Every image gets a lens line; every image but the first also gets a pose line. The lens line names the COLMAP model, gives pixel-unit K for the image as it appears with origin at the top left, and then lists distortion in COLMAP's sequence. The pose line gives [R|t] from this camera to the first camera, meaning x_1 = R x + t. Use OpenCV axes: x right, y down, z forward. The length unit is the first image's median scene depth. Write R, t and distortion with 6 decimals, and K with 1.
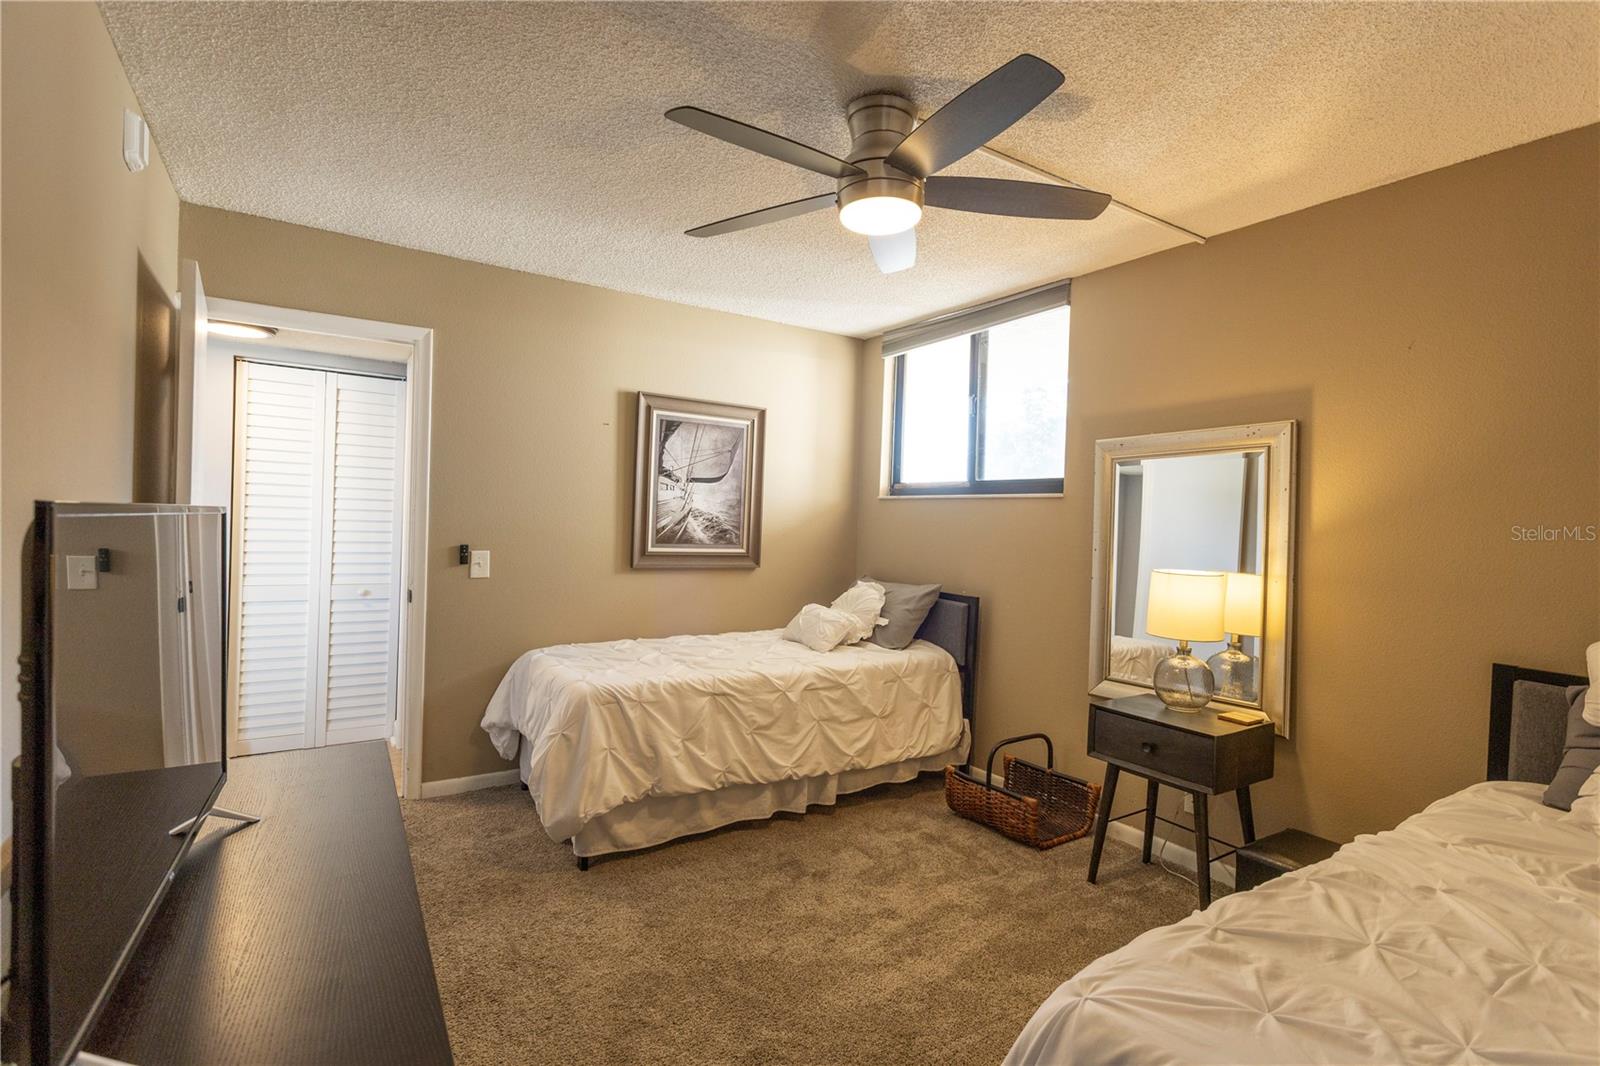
lens RADIAL K [[769.9, 0, 783.1], [0, 769.9, 526.5], [0, 0, 1]] dist [-0.001112, 0.004892]
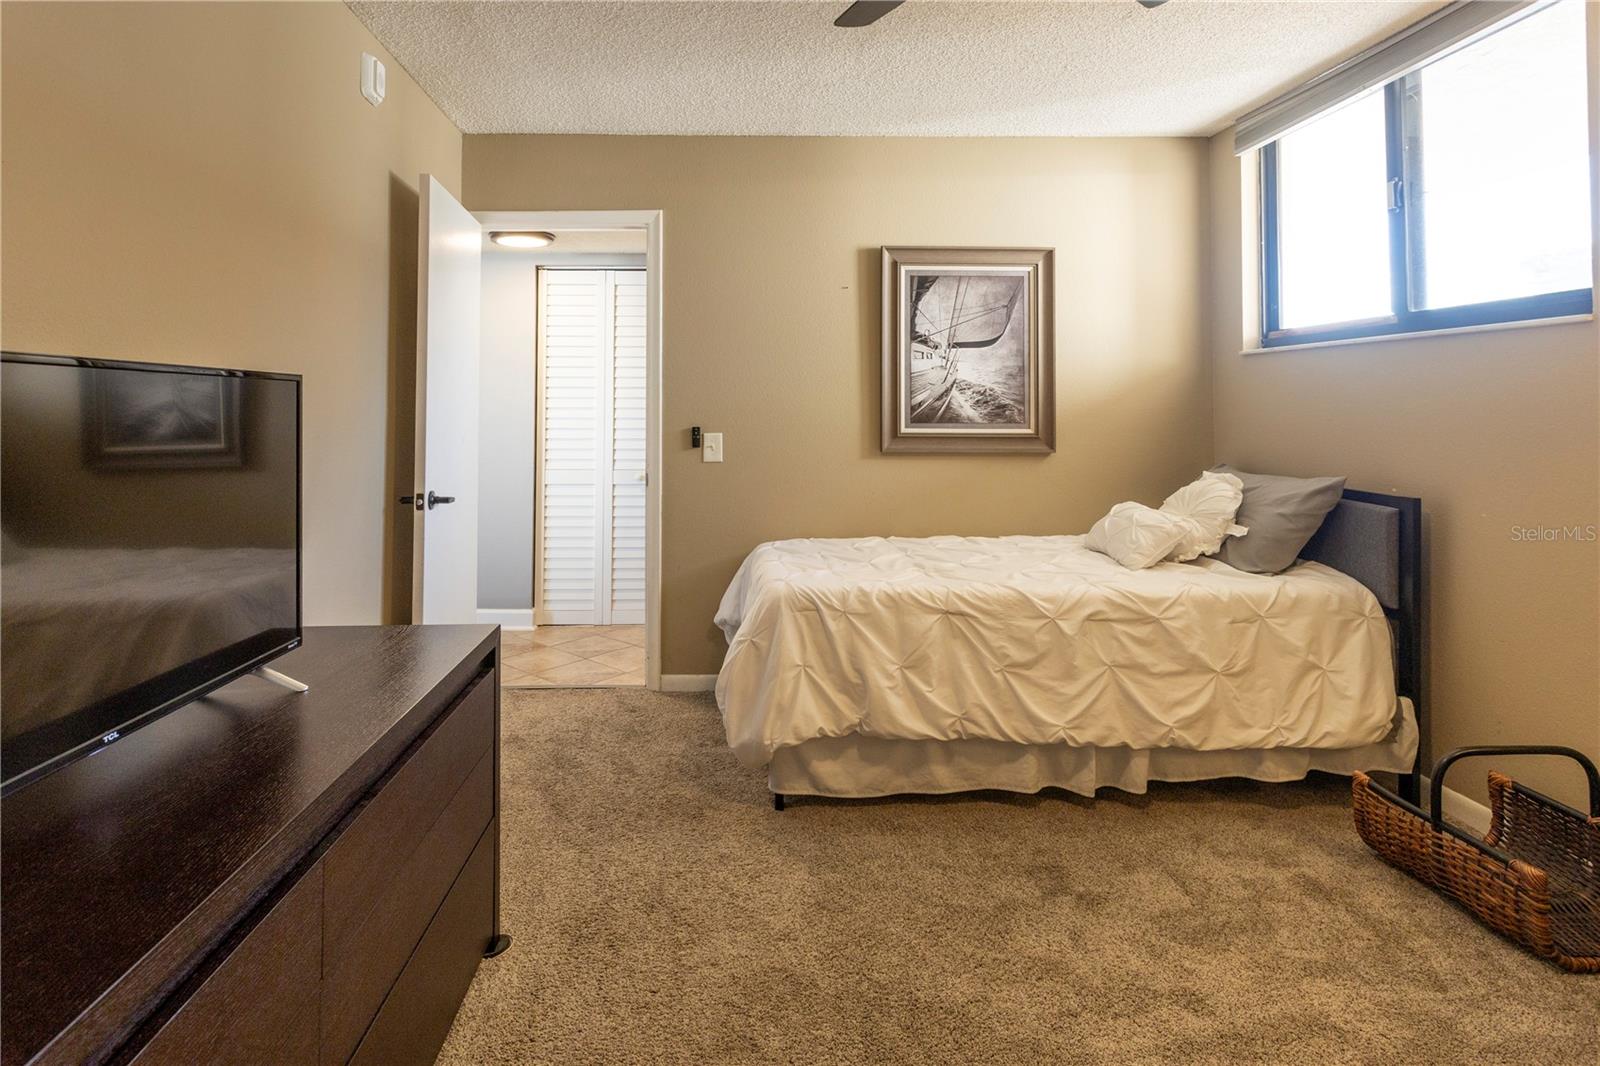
lens RADIAL K [[789.6, 0, 720.9], [0, 789.6, 385.3], [0, 0, 1]] dist [0.005892, -0.000214]
pose [[0.844864, -0.048731, -0.532757, 0.132601], [0.023635, 0.998270, -0.053830, 0.024305], [0.534459, 0.032888, 0.844554, 0.176053]]
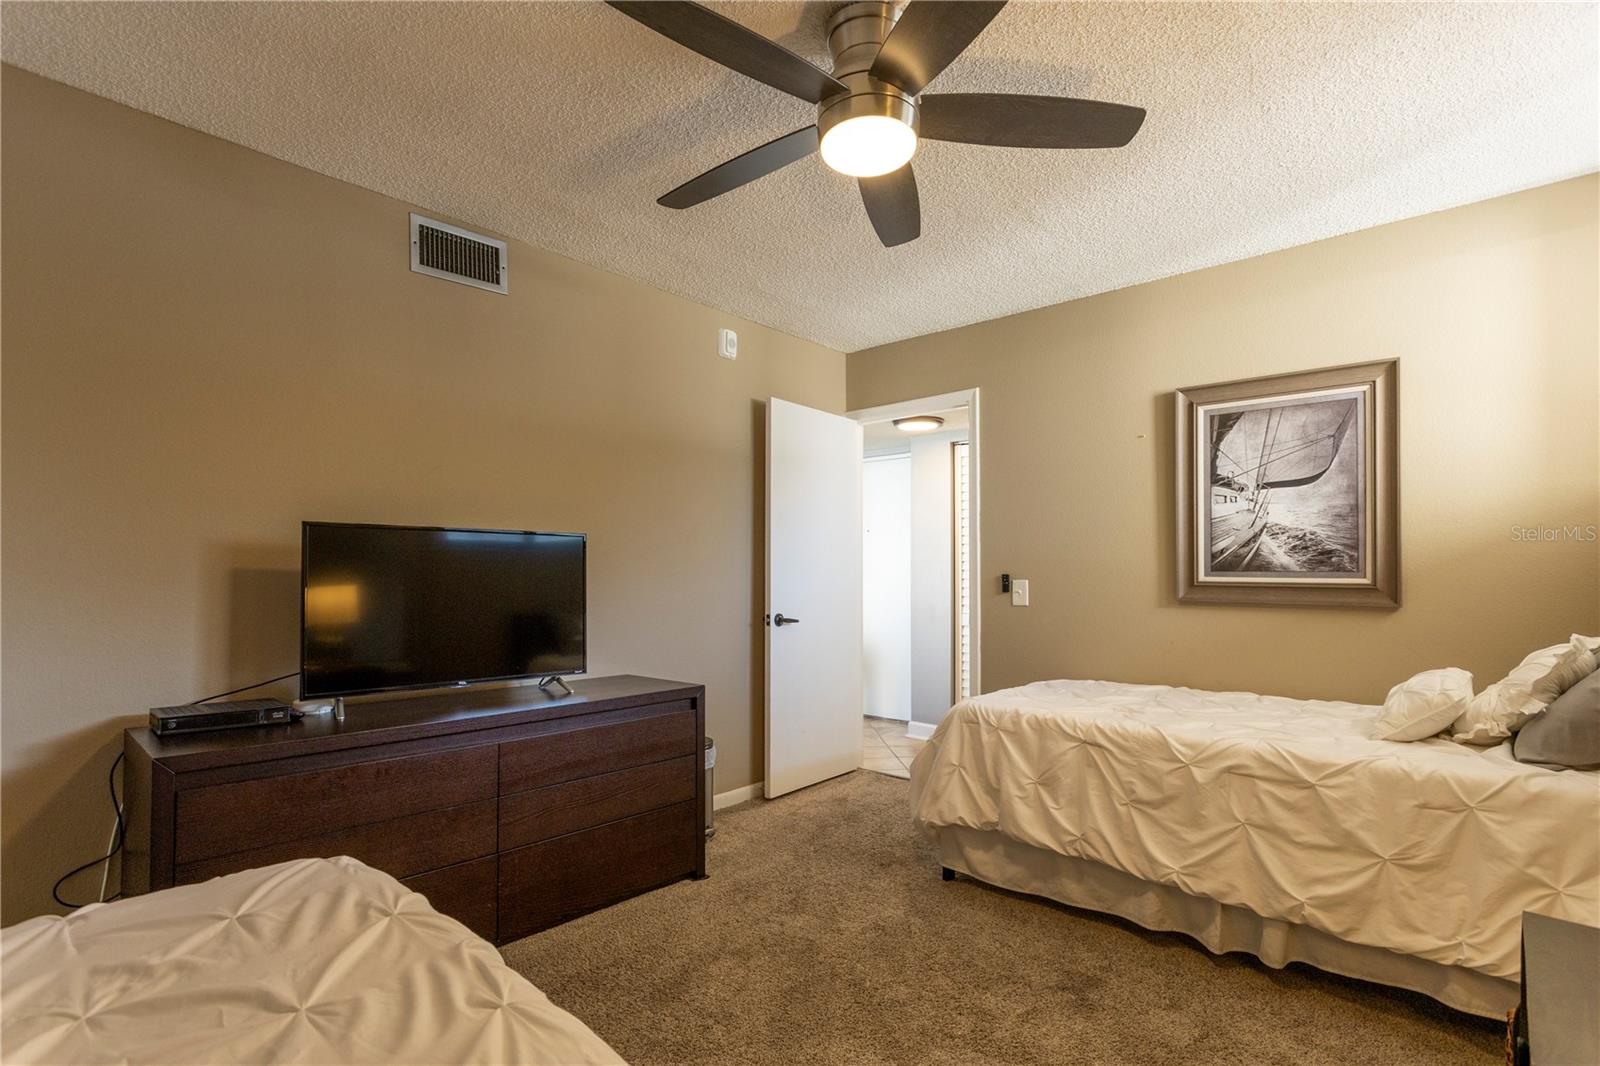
lens RADIAL K [[789.6, 0, 813.8], [0, 789.6, 562.1], [0, 0, 1]] dist [0.005892, -0.000214]
pose [[0.252151, -0.046033, -0.966592, 0.571048], [-0.005624, 0.998781, -0.049033, 0.059906], [0.967672, 0.017799, 0.251585, 0.436946]]
